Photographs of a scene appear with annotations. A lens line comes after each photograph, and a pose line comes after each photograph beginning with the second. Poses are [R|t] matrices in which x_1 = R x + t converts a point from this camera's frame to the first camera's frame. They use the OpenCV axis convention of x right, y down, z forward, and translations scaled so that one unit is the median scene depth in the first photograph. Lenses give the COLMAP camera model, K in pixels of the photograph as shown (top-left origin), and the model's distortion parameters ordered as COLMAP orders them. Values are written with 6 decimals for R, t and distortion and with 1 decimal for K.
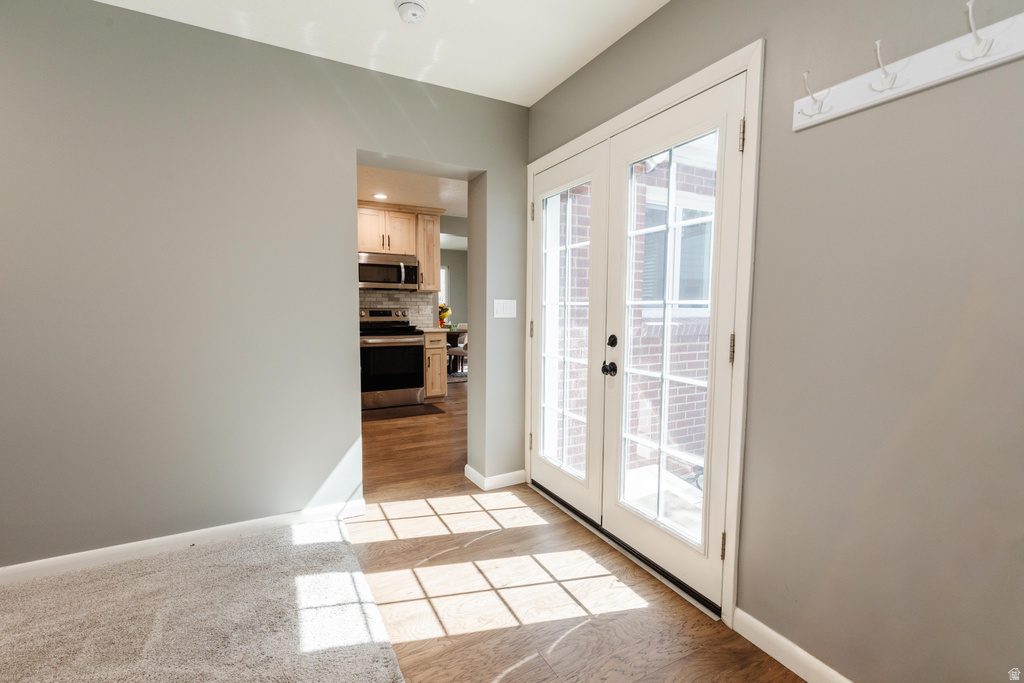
lens RADIAL K [[475.5, 0, 504.6], [0, 475.5, 349.9], [0, 0, 1]] dist [0.006547, -0.000465]
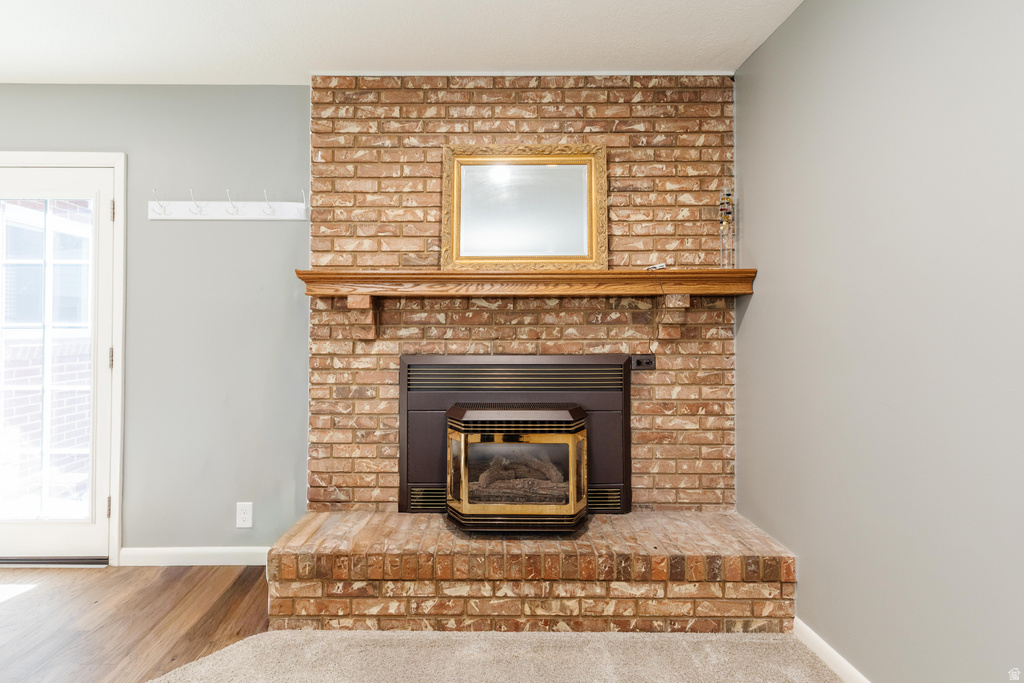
lens RADIAL K [[503.7, 0, 510.7], [0, 503.7, 319.2], [0, 0, 1]] dist [0.005557, 0.000910]
pose [[0.453381, 0.010692, 0.891253, -0.284029], [0.082070, 0.995179, -0.053688, 0.053127], [-0.887530, 0.097487, 0.450318, -0.651855]]
